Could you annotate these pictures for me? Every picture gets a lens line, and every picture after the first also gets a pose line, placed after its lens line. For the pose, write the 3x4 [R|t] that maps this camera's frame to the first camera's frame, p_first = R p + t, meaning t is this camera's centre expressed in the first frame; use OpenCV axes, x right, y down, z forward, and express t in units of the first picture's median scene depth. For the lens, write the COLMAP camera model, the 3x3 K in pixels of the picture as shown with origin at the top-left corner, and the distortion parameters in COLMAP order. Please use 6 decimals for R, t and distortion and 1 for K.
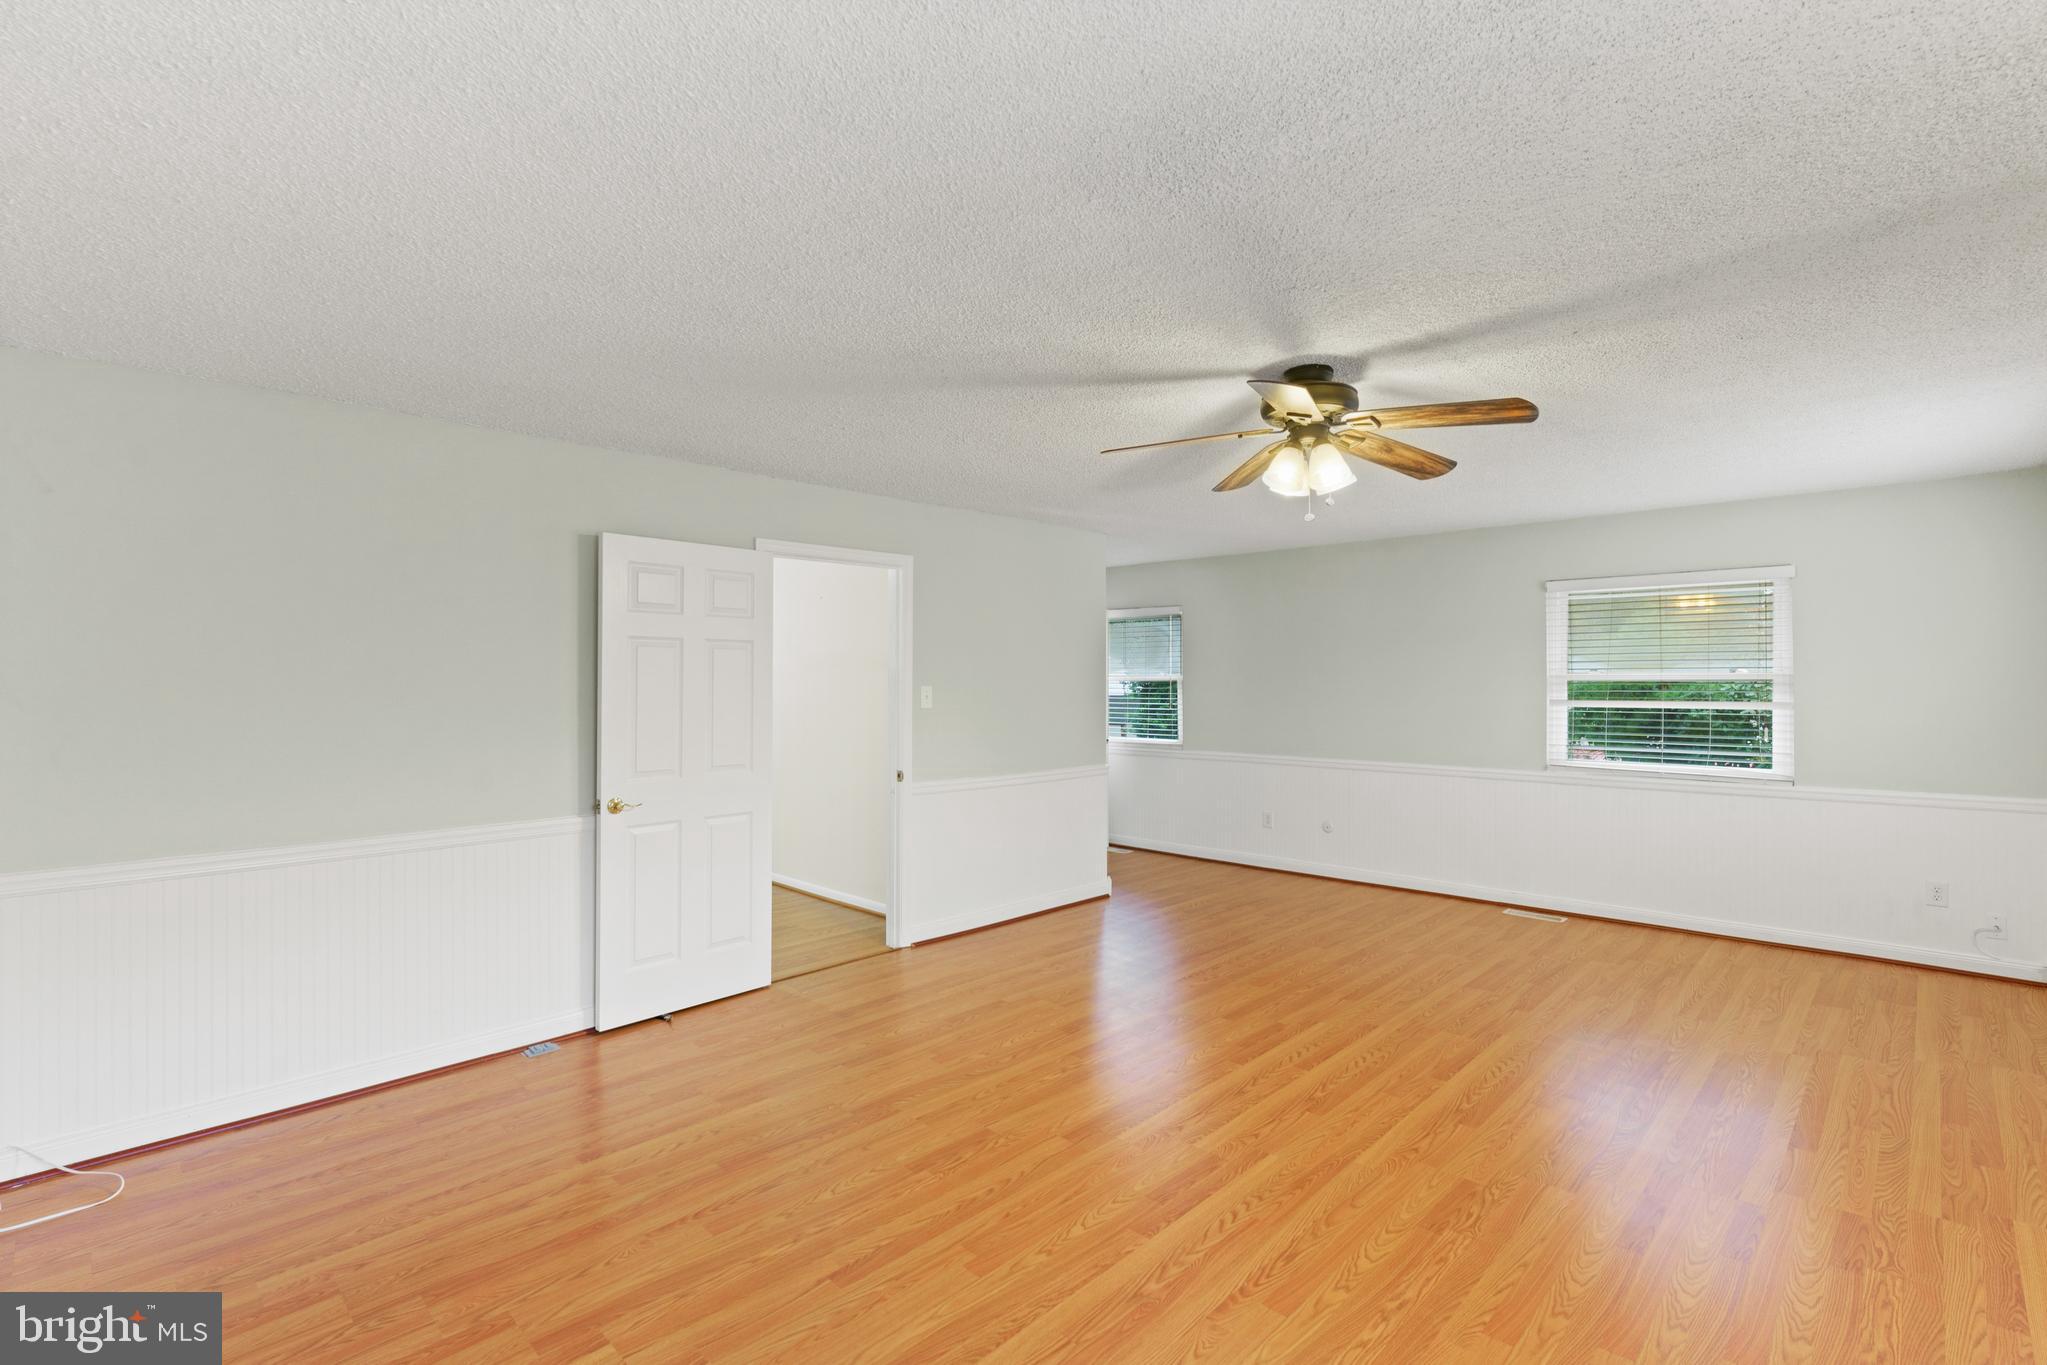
lens RADIAL K [[930.8, 0, 1015.9], [0, 930.8, 682.5], [0, 0, 1]] dist [-0.004451, 0.001134]
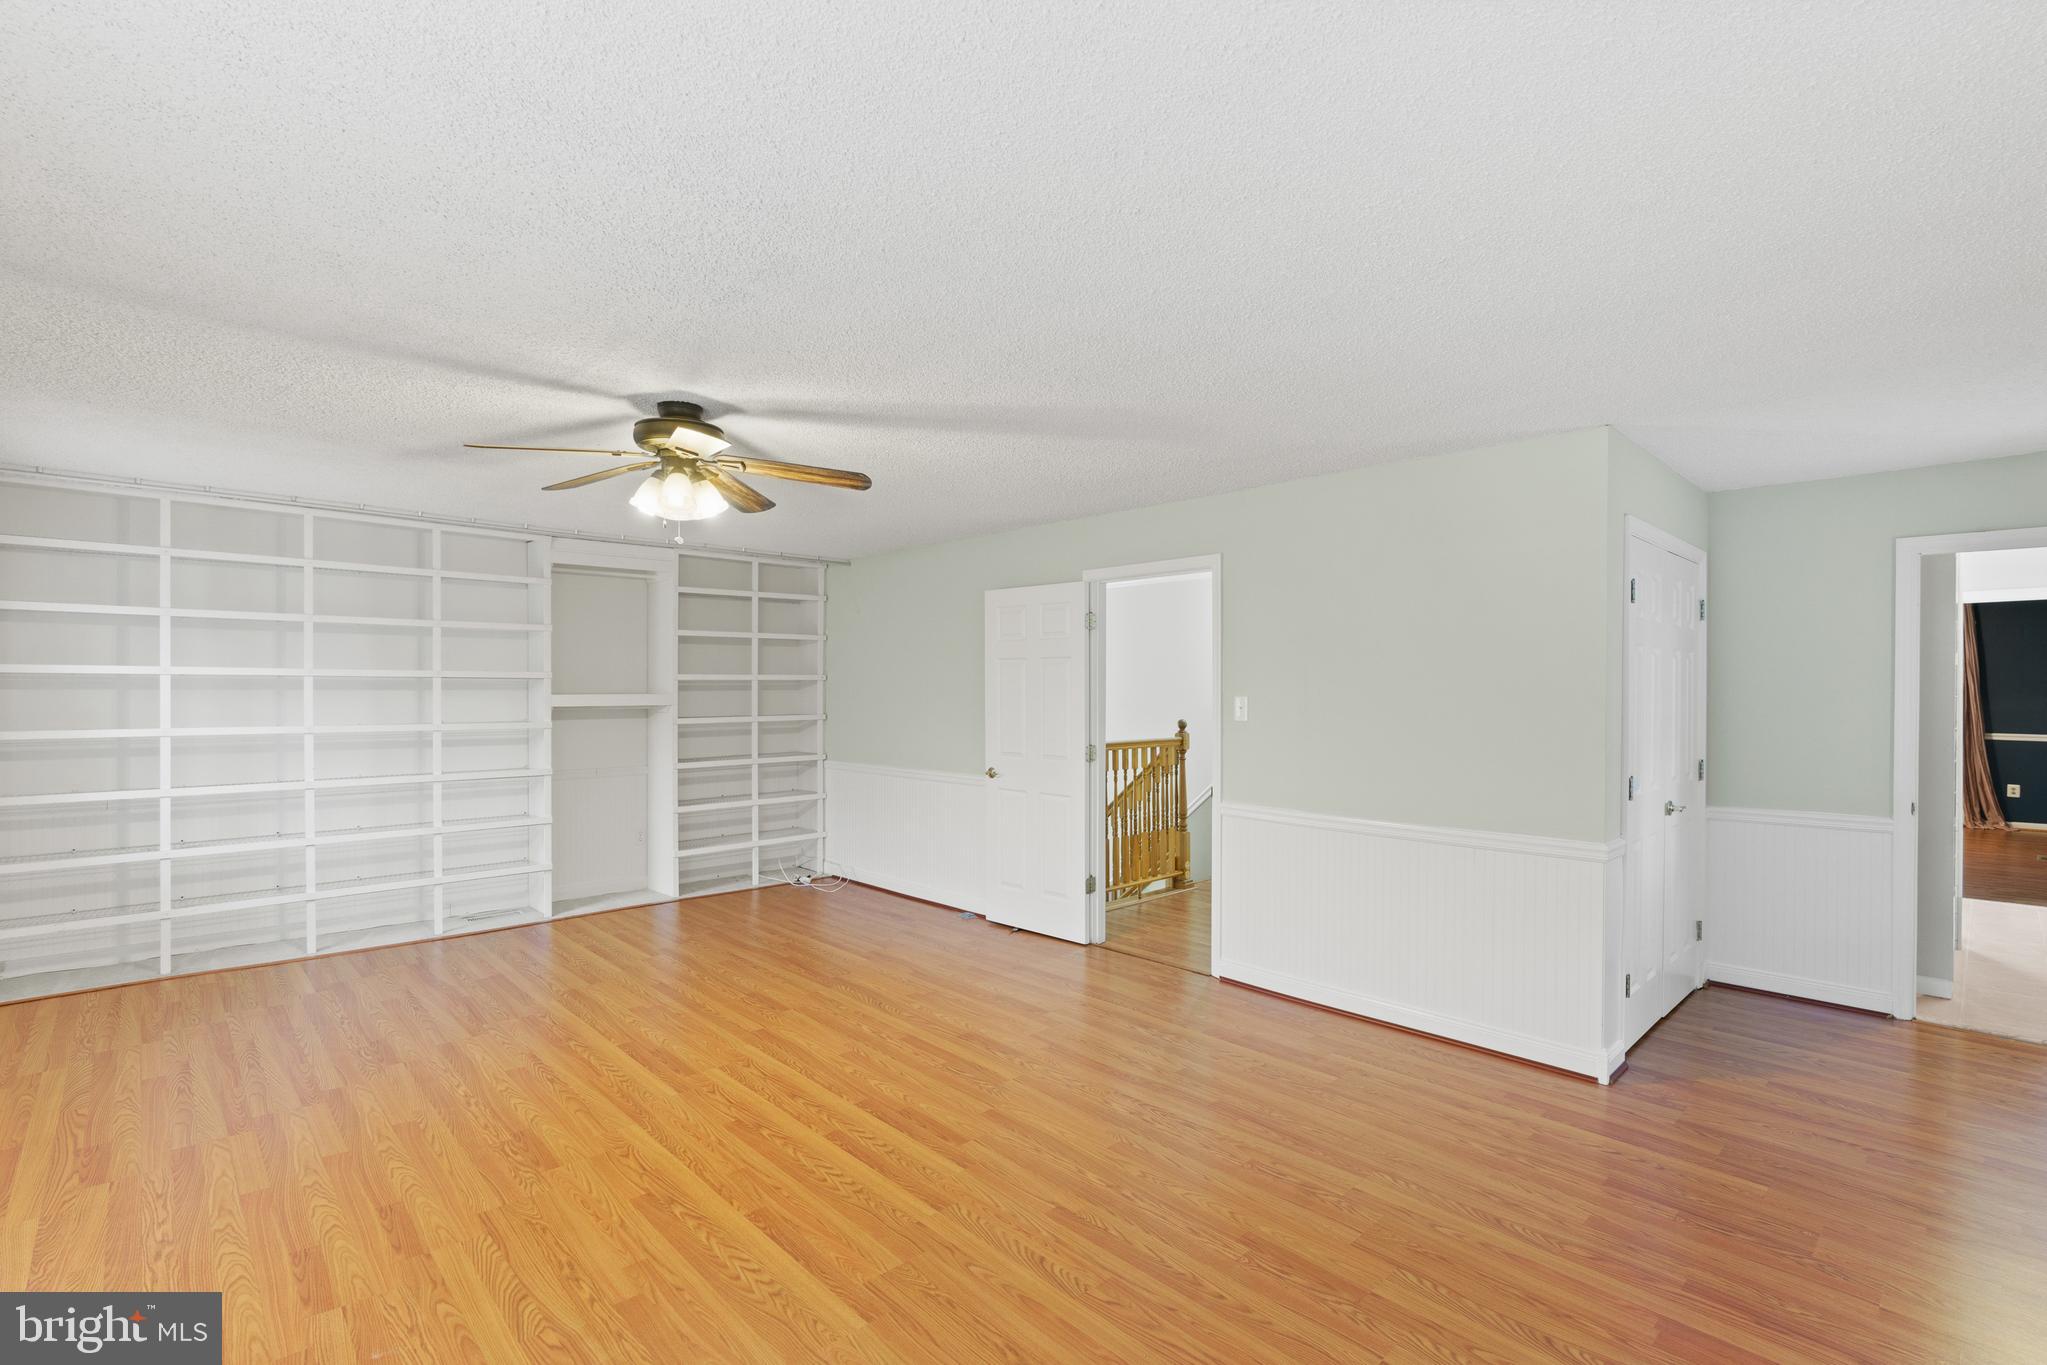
lens RADIAL K [[930.8, 0, 1017.3], [0, 930.8, 684.3], [0, 0, 1]] dist [-0.004451, 0.001134]
pose [[-0.034743, -0.006464, -0.999375, 1.240279], [-0.006824, 0.999957, -0.006231, -0.000082], [0.999373, 0.006603, -0.034785, 1.271859]]
